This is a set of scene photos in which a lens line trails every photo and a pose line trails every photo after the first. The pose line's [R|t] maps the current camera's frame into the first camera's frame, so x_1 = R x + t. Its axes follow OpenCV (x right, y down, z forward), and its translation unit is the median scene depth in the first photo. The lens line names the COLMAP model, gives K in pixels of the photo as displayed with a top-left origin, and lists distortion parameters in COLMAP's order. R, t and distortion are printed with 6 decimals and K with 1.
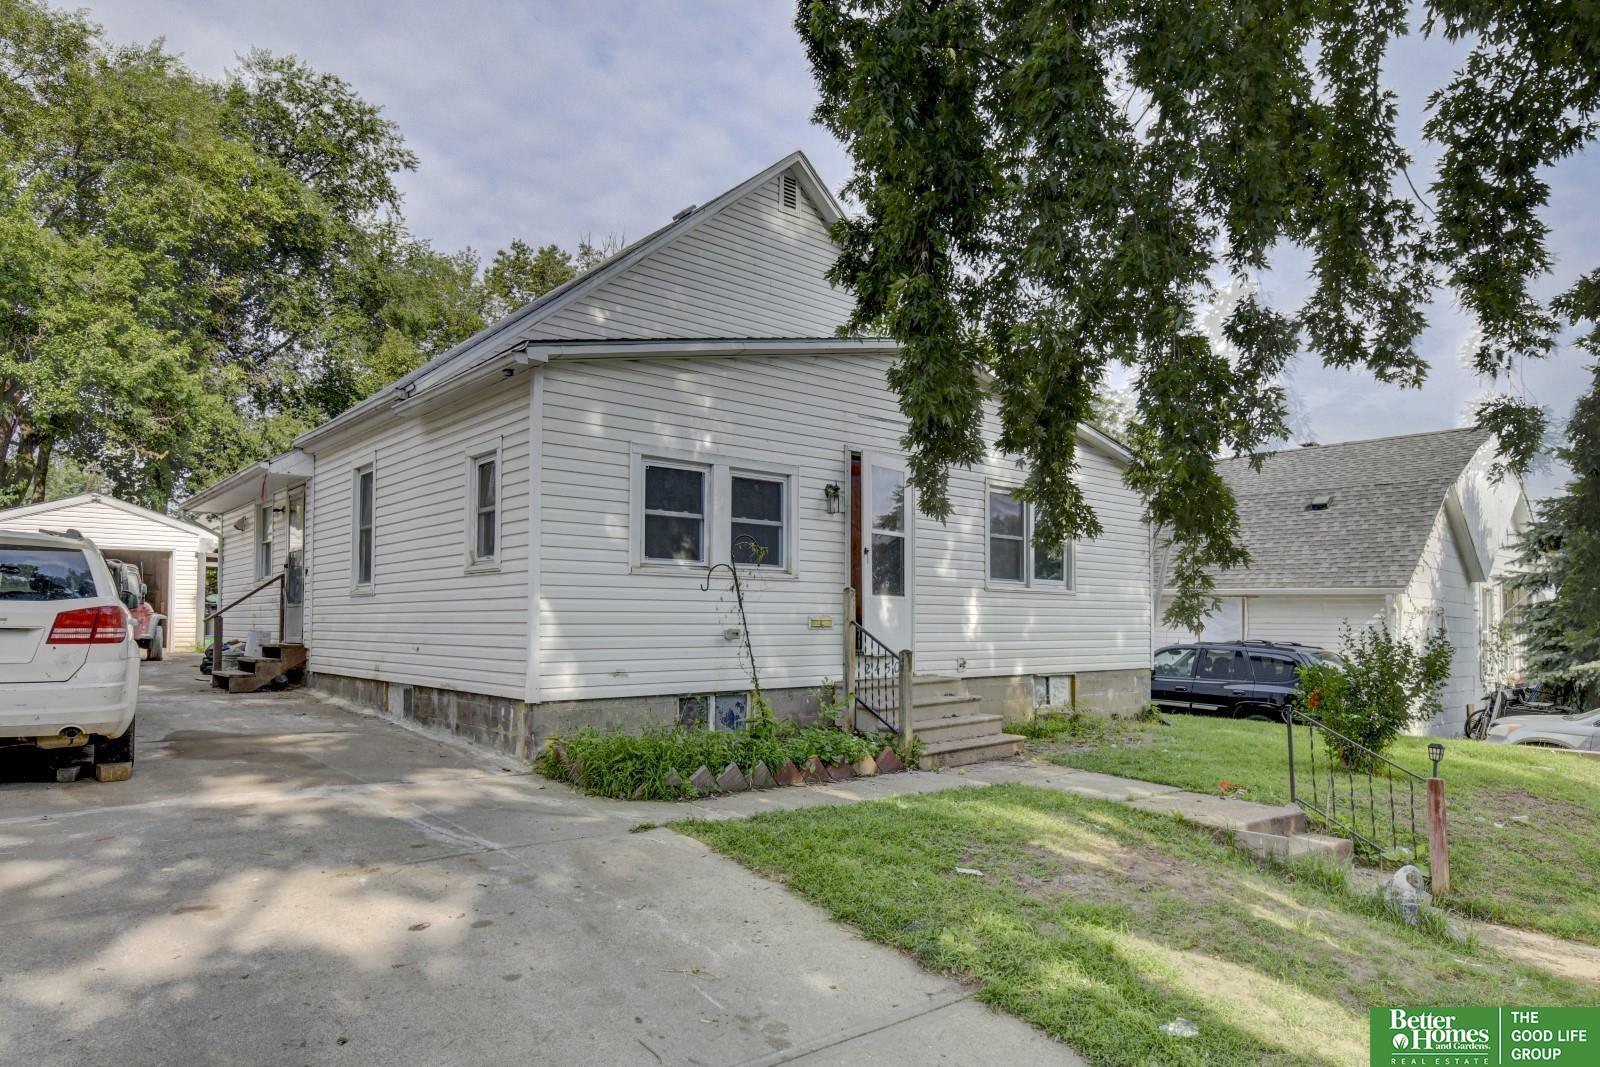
lens RADIAL K [[997.7, 0, 799.6], [0, 997.7, 504.7], [0, 0, 1]] dist [-0.003602, -0.000763]
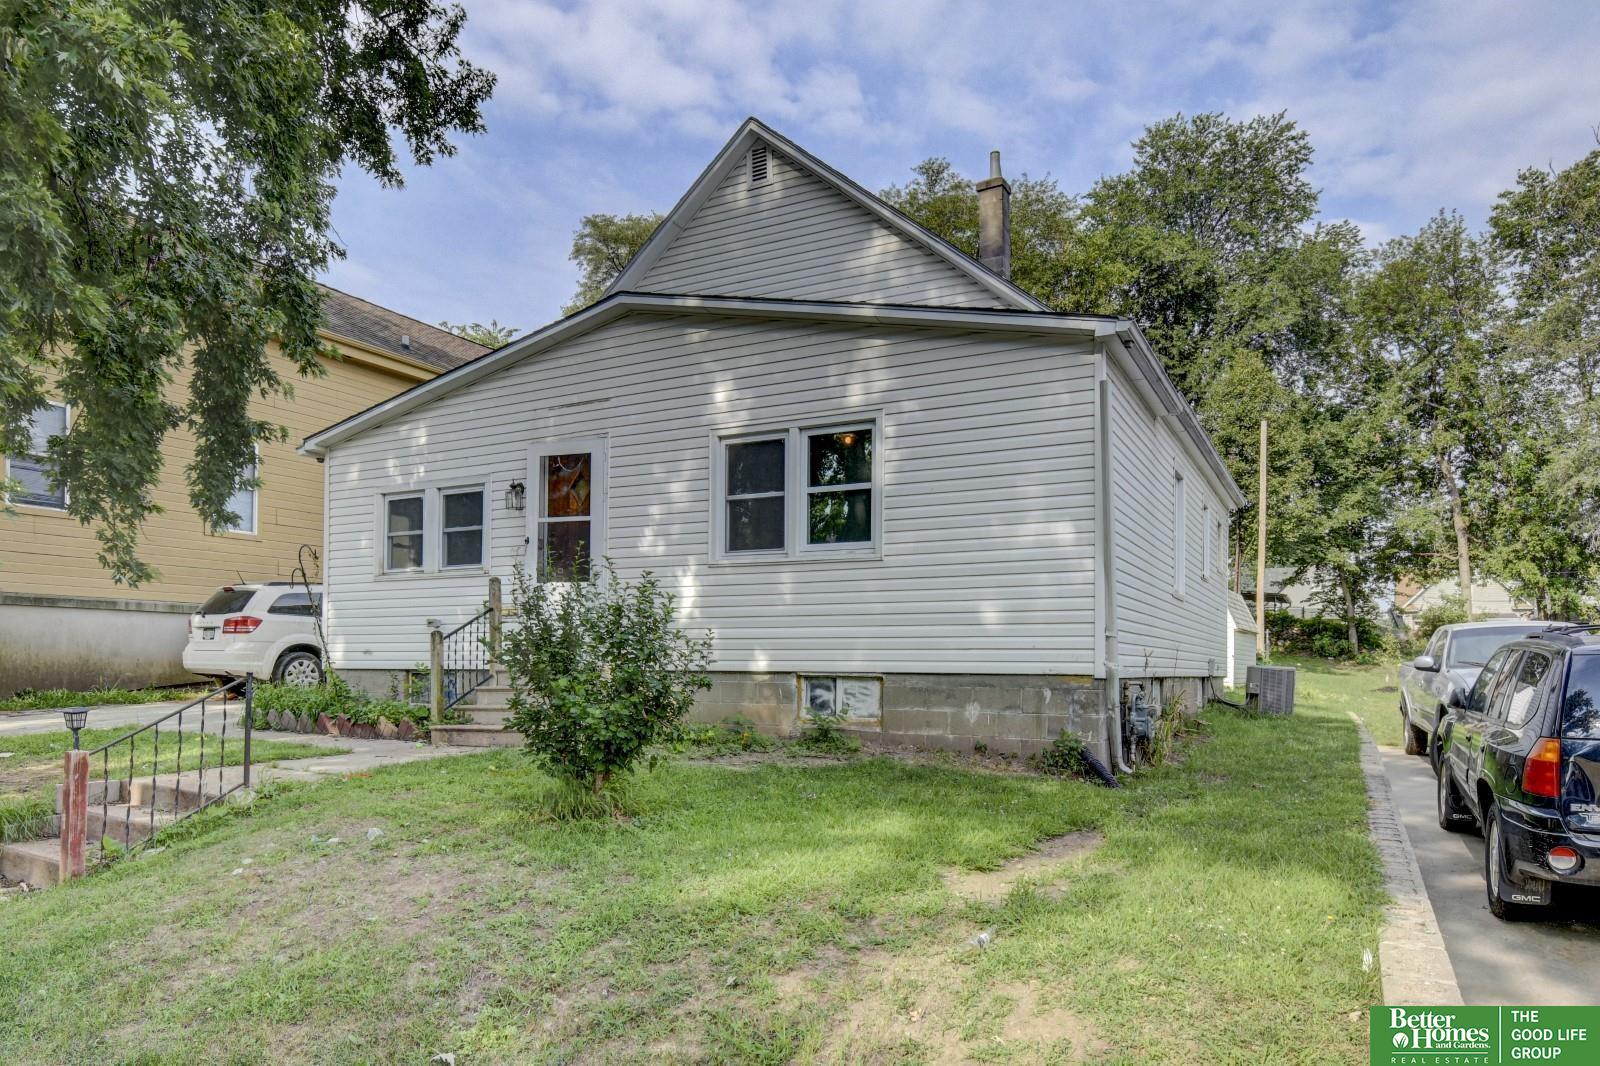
lens RADIAL K [[1026.6, 0, 805.1], [0, 1026.6, 575.4], [0, 0, 1]] dist [-0.005459, -0.002055]
pose [[0.339959, -0.090093, -0.936115, 1.238439], [0.100555, 0.993177, -0.059067, 0.186425], [0.935049, -0.074051, 0.346698, 0.964328]]
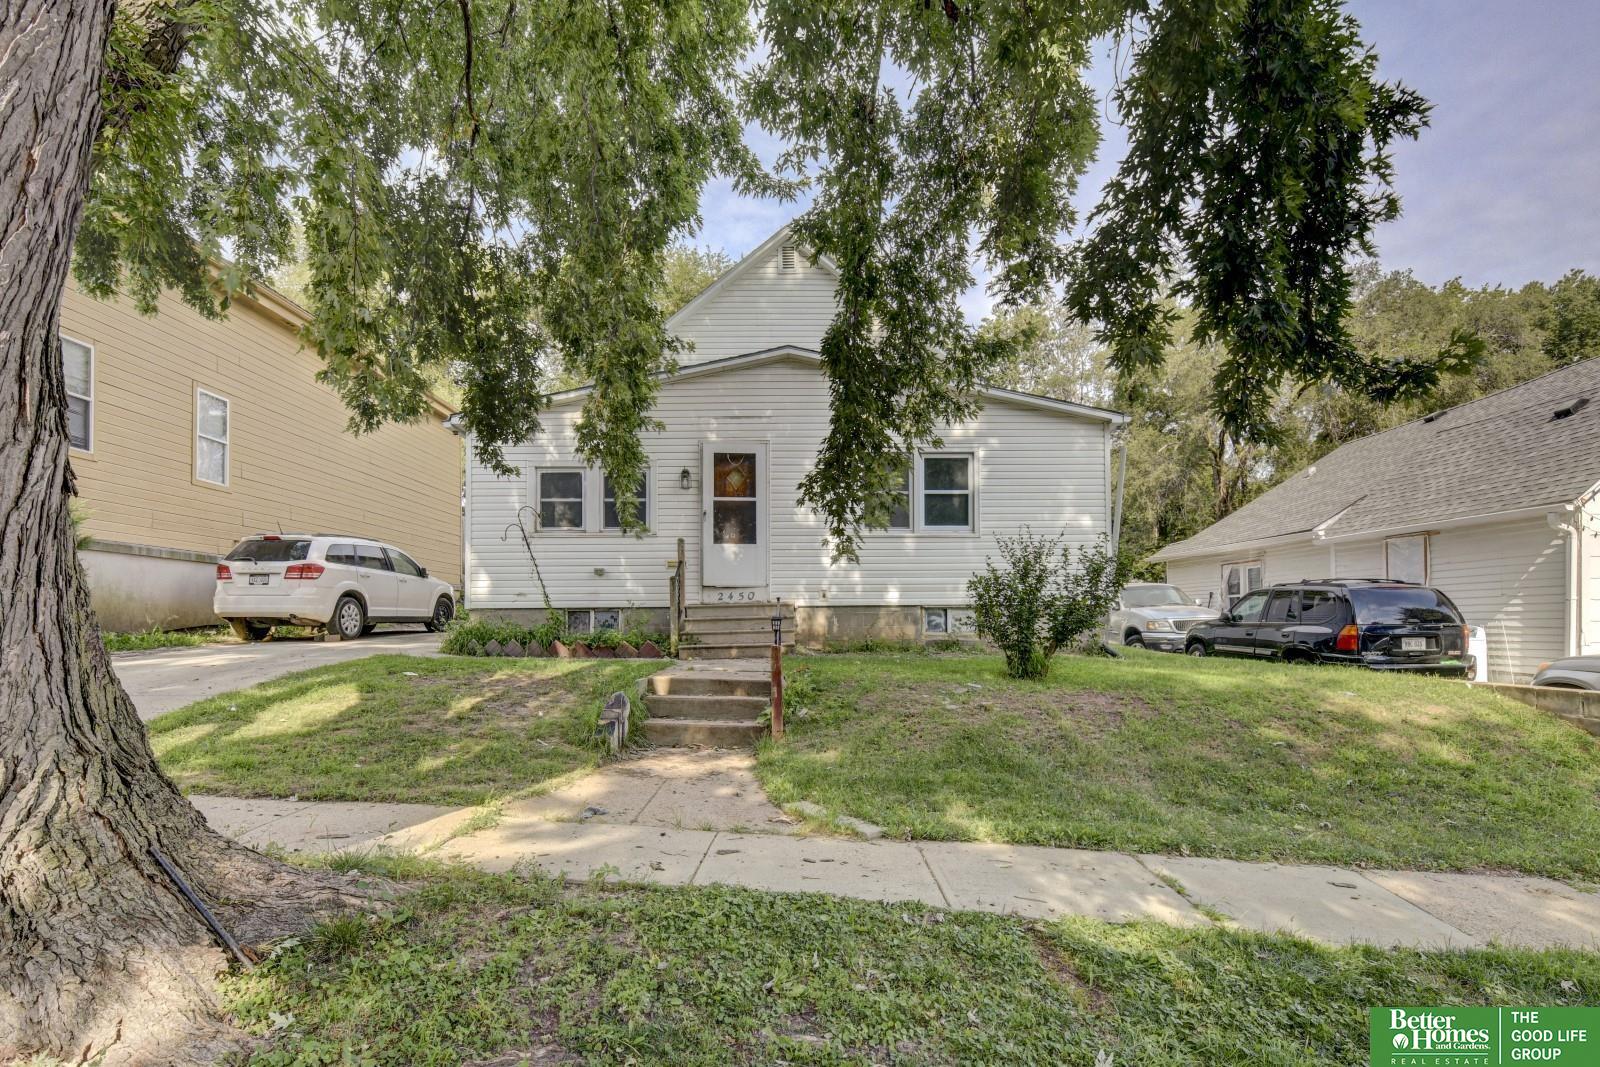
lens RADIAL K [[830.2, 0, 833.2], [0, 830.2, 540.4], [0, 0, 1]] dist [0.003718, -0.011278]
pose [[0.745745, -0.082312, -0.661127, 1.051041], [0.084545, 0.996008, -0.028640, 0.145494], [0.660845, -0.034537, 0.749727, 0.254698]]
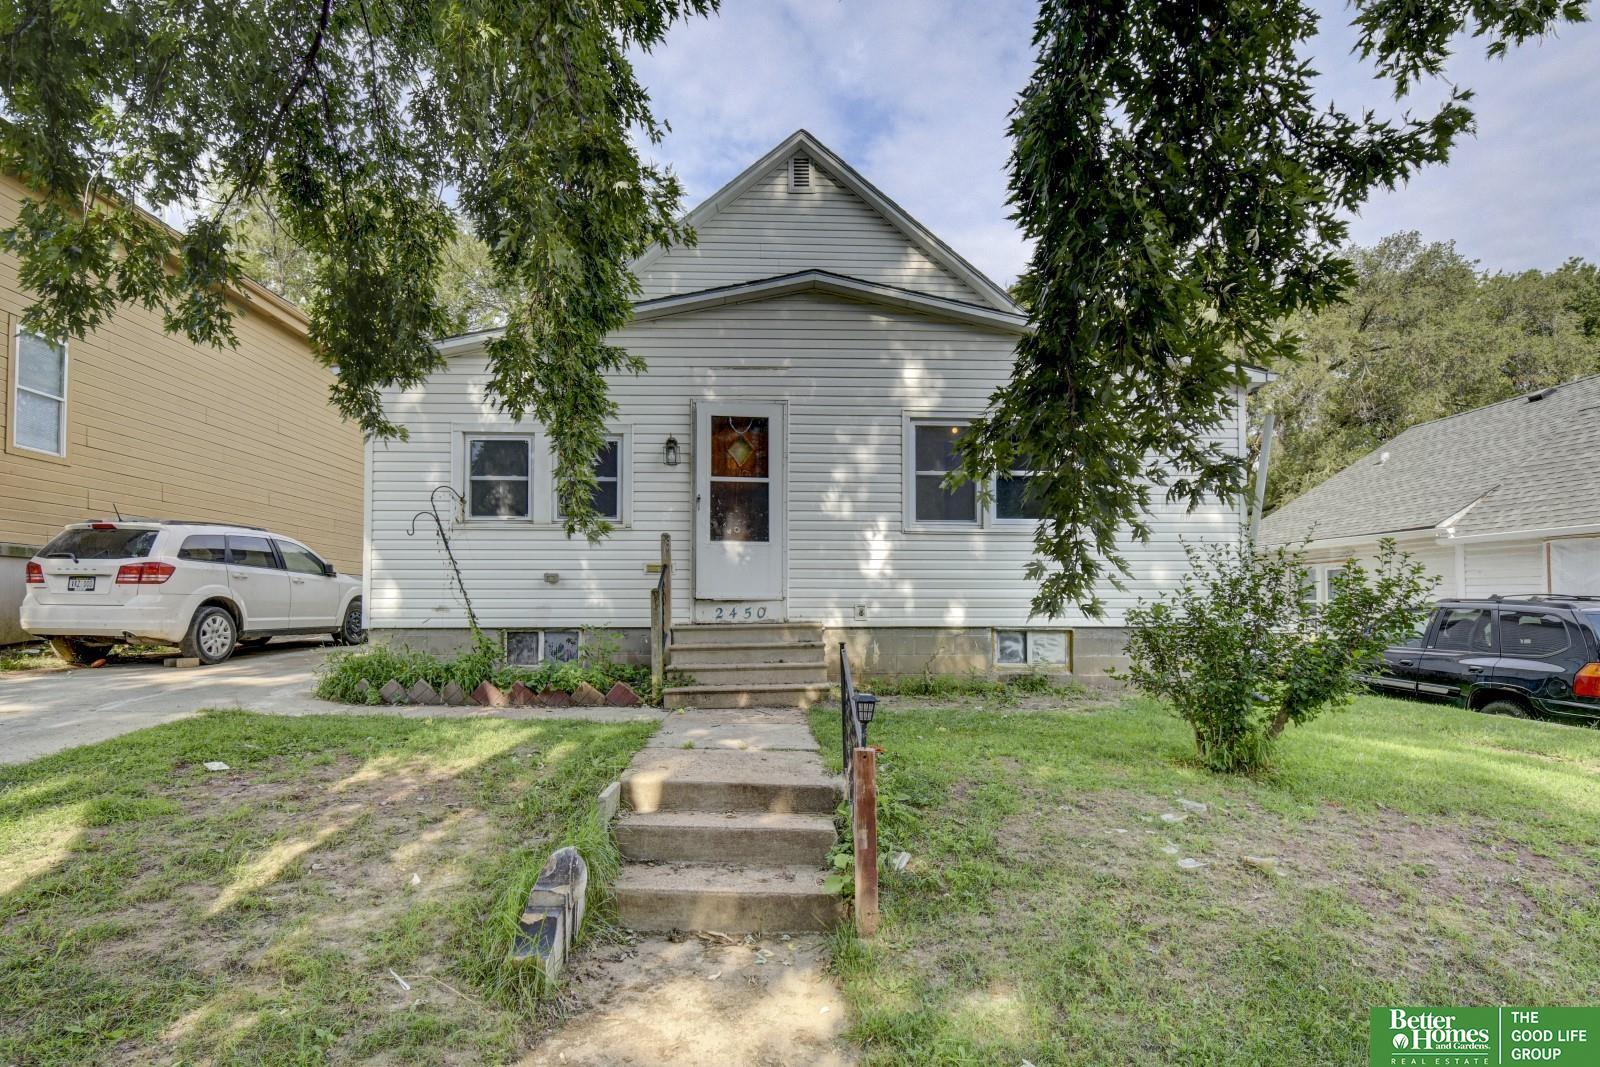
lens RADIAL K [[830.2, 0, 833.2], [0, 830.2, 540.4], [0, 0, 1]] dist [0.003718, -0.011278]
pose [[0.769537, -0.063908, -0.635396, 0.766931], [0.076280, 0.997055, -0.007900, 0.115840], [0.634030, -0.042389, 0.772146, 0.459003]]
